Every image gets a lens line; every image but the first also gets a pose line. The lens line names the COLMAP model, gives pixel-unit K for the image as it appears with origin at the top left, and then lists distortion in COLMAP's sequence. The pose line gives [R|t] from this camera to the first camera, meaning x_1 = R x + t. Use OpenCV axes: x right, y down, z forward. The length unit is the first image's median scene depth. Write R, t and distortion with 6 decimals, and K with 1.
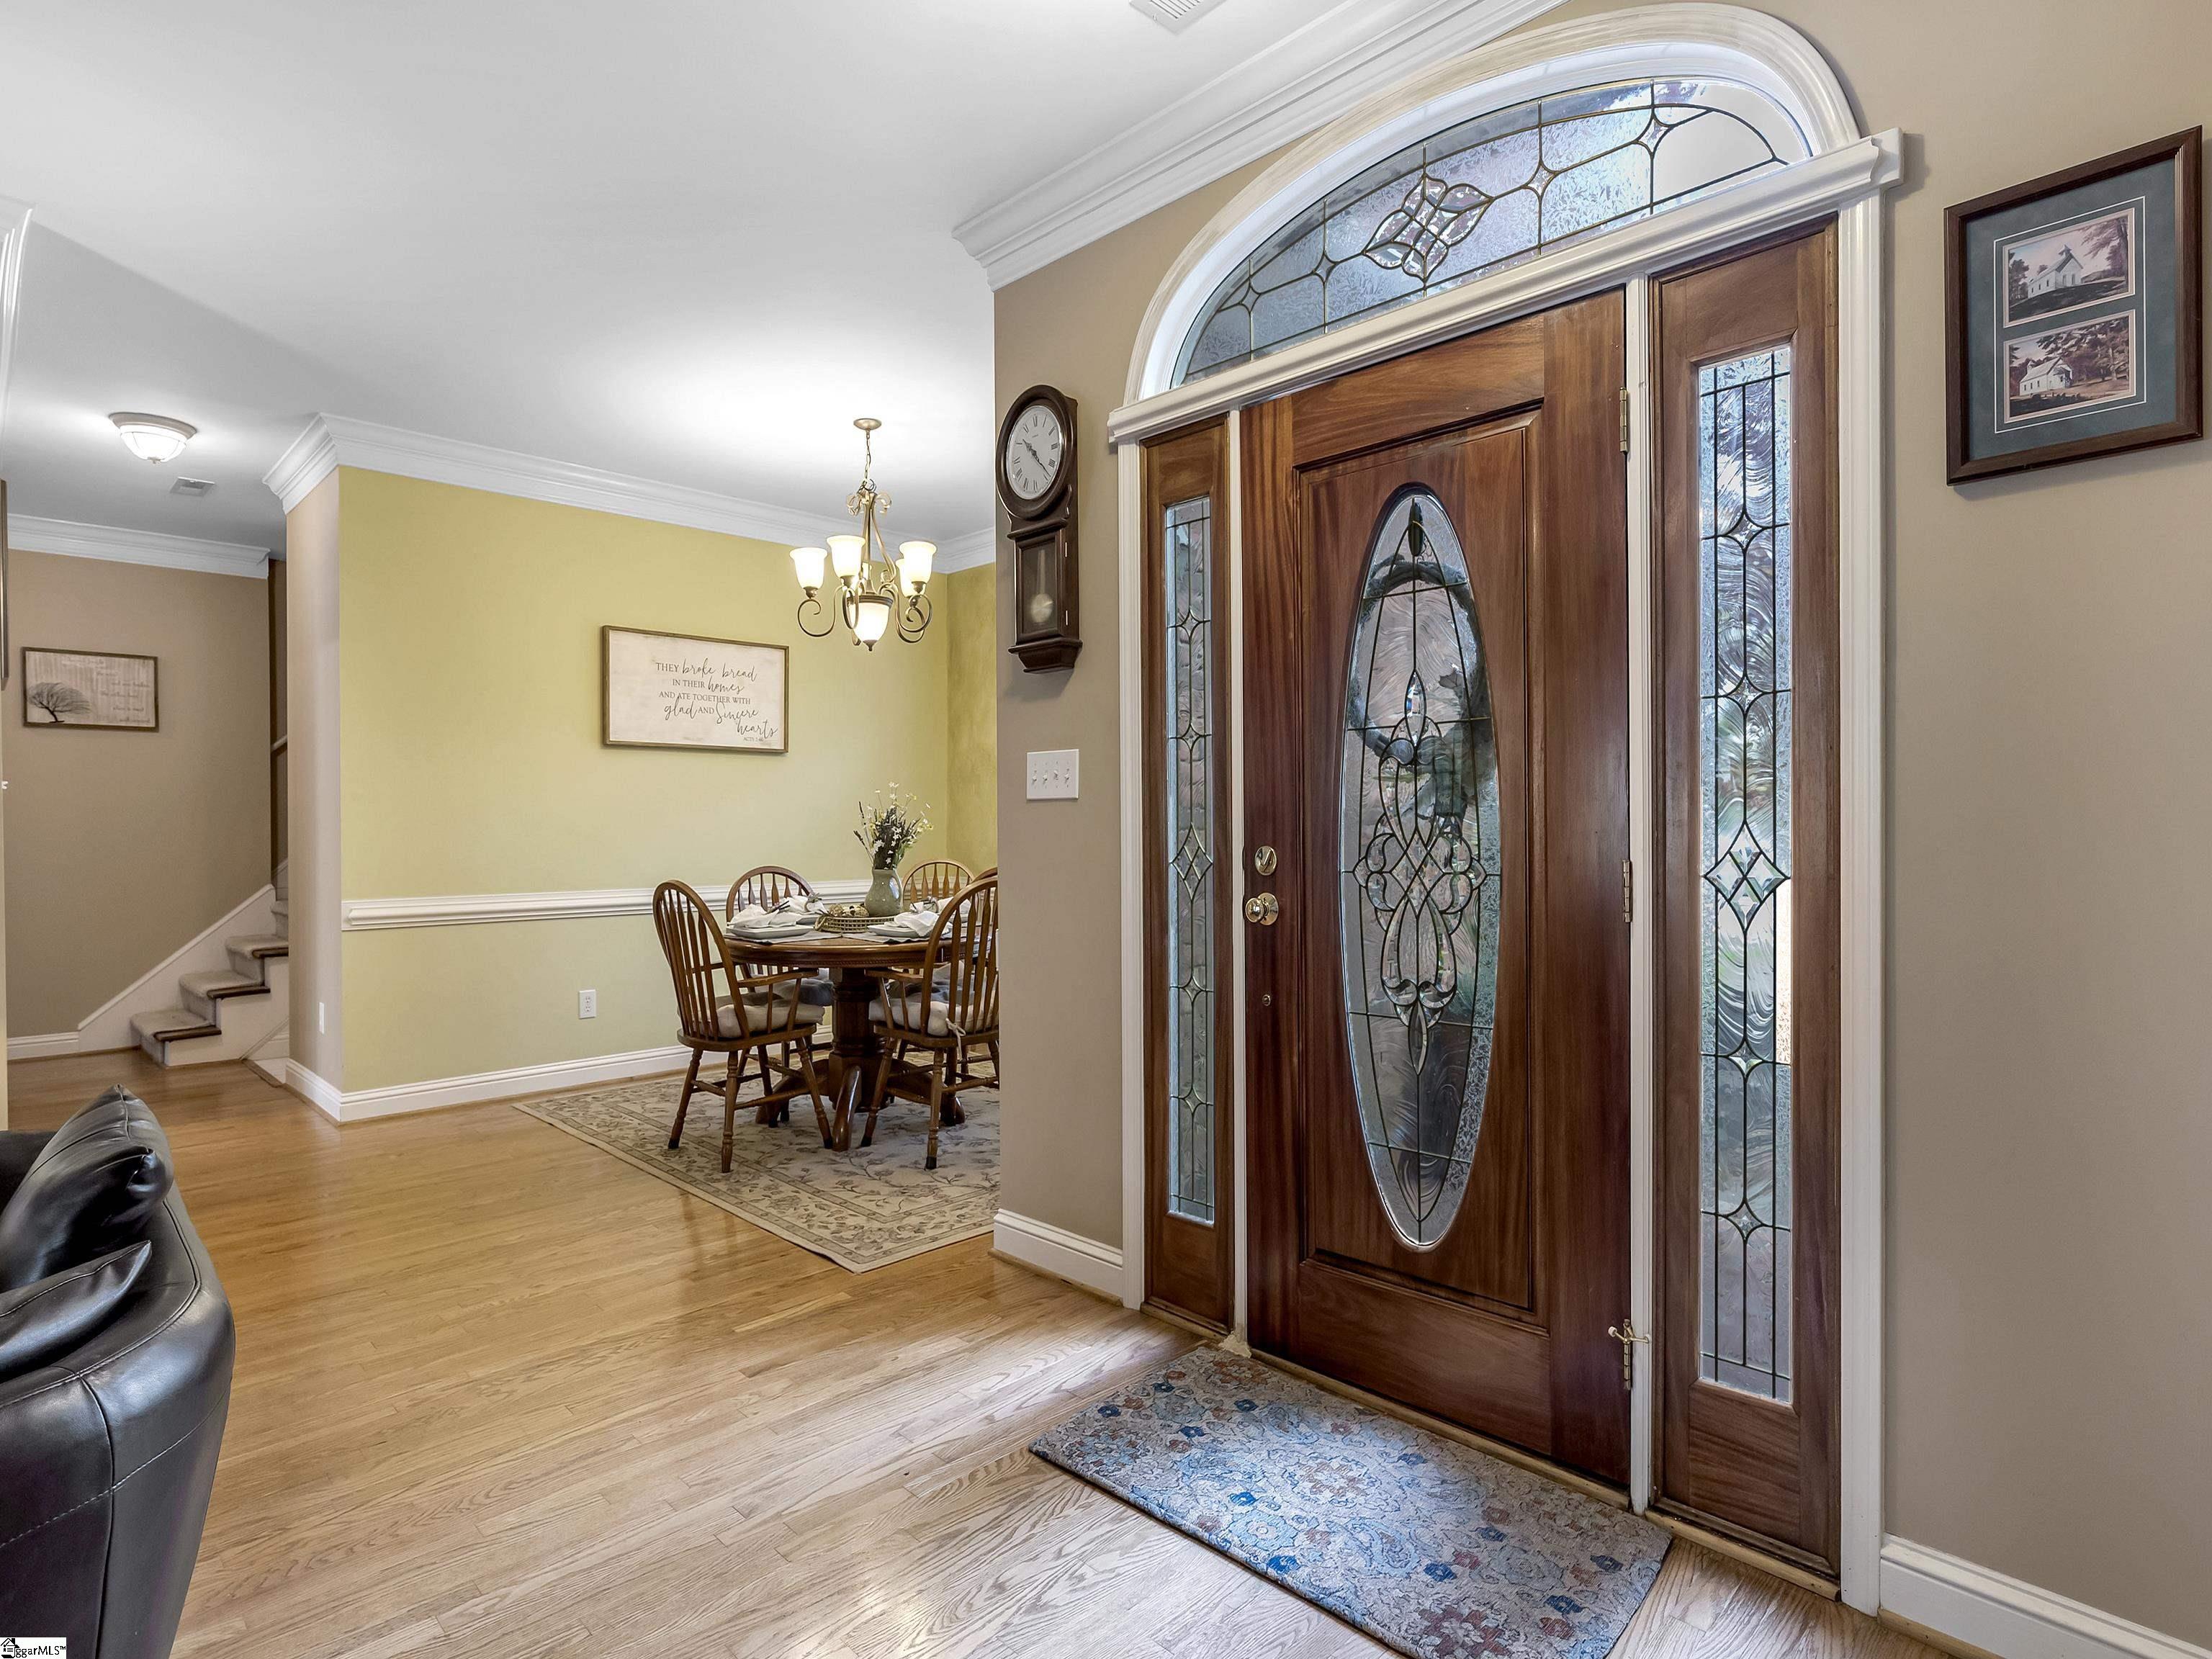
lens RADIAL K [[1173.9, 0, 1106.8], [0, 1173.9, 838.7], [0, 0, 1]] dist [-0.007906, -0.004072]
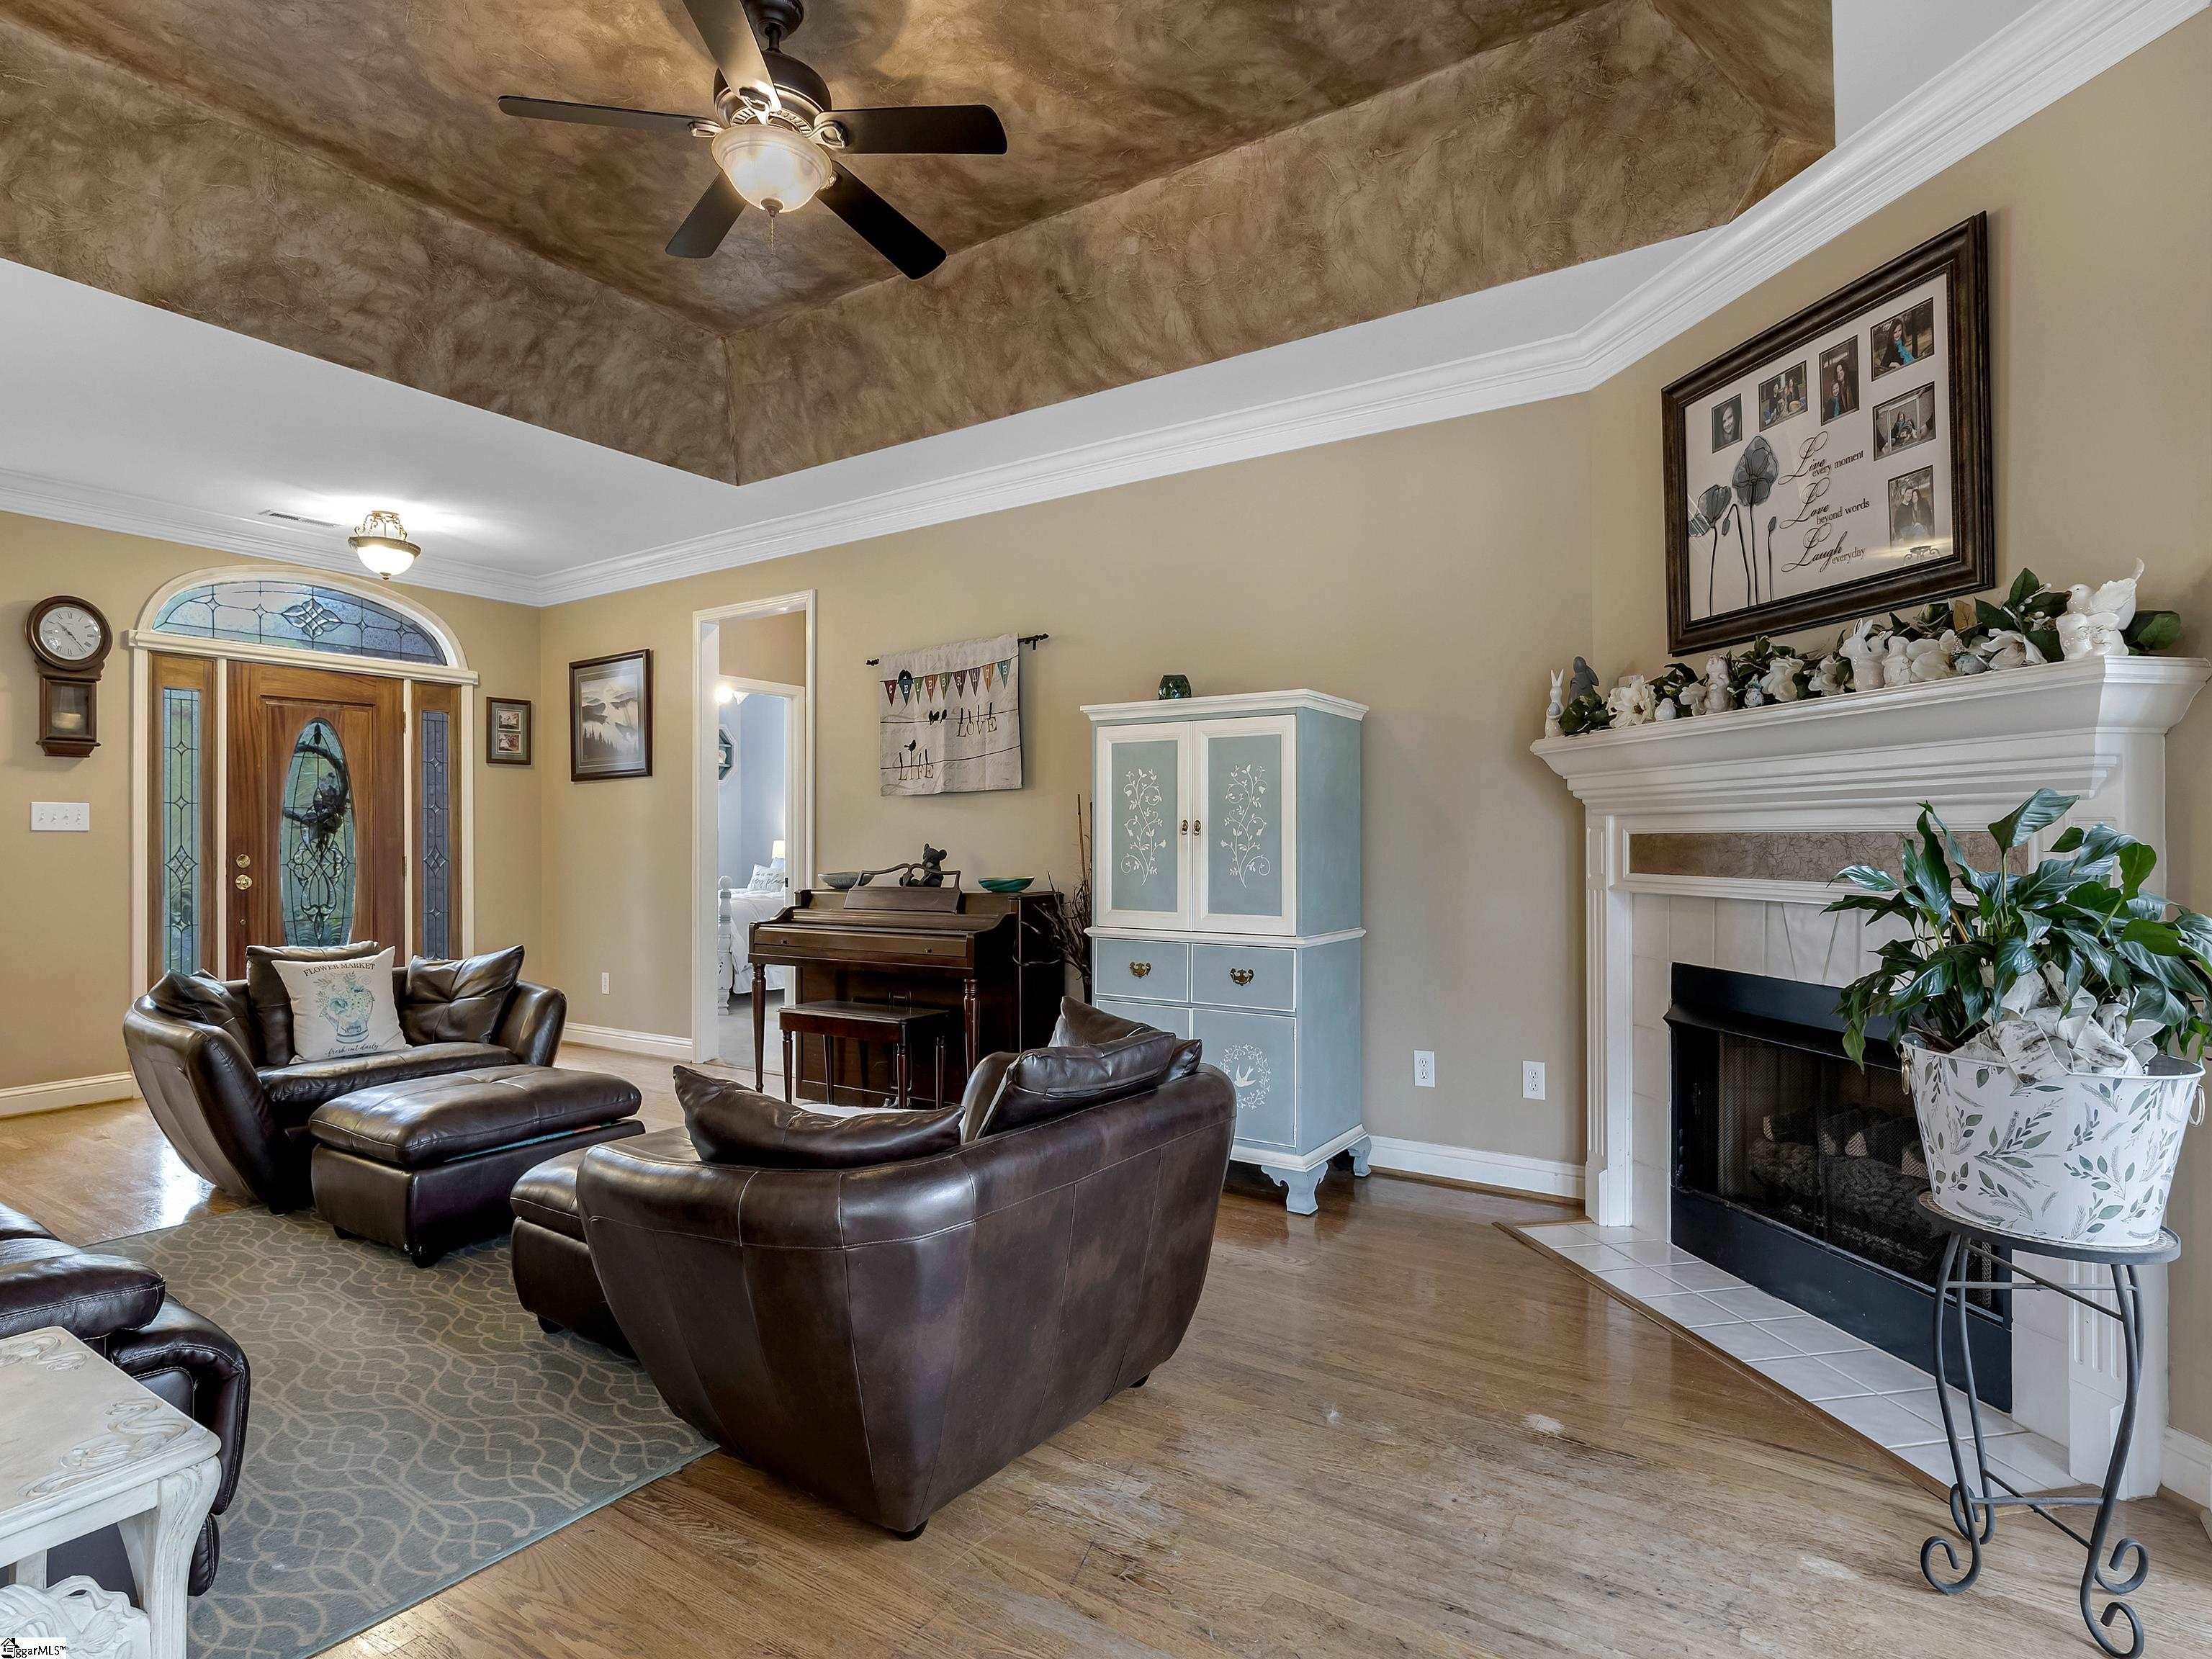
lens RADIAL K [[1173.9, 0, 1119.8], [0, 1173.9, 825.4], [0, 0, 1]] dist [-0.007906, -0.004072]
pose [[-0.220620, 0.025582, 0.975024, -1.355915], [0.015199, 0.999625, -0.022789, 0.014199], [-0.975241, 0.009791, -0.220926, -0.090848]]
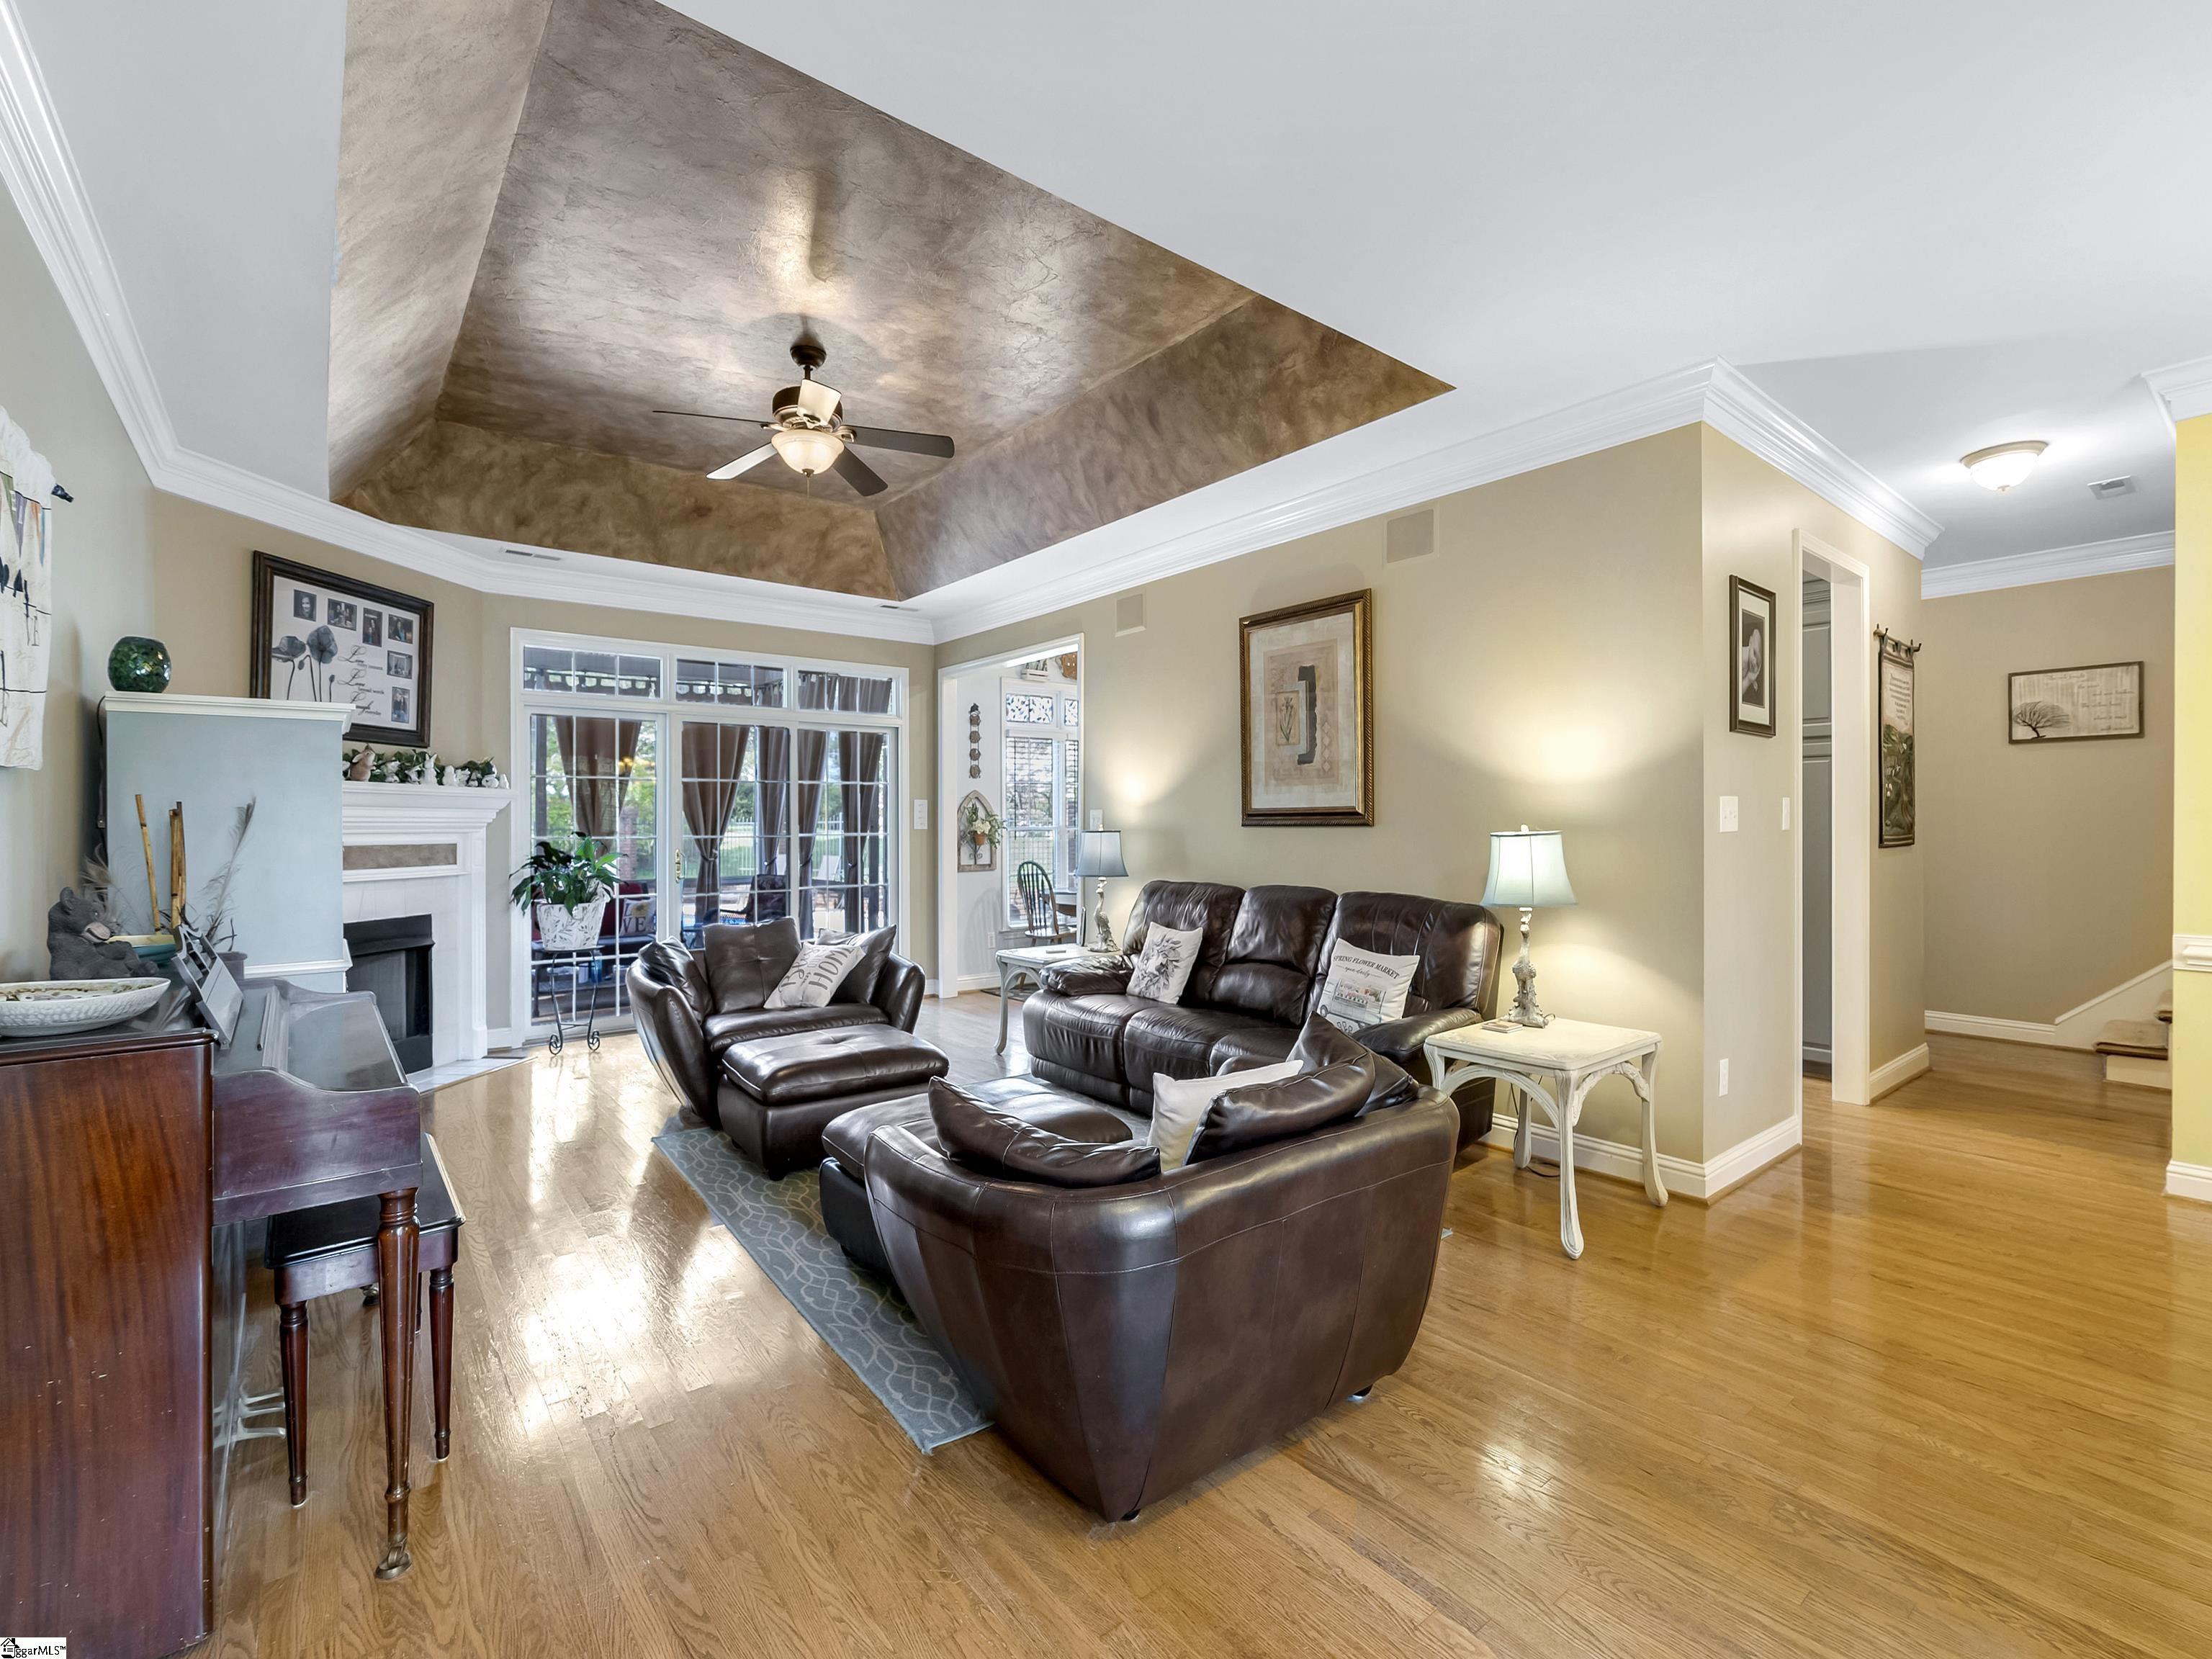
lens RADIAL K [[998.7, 0, 1106.0], [0, 998.7, 822.4], [0, 0, 1]] dist [-0.011959, 0.004289]
pose [[-0.094463, 0.007970, -0.995496, 0.143170], [-0.007814, 0.999931, 0.008747, -0.029921], [0.995498, 0.008605, -0.094394, 0.300740]]
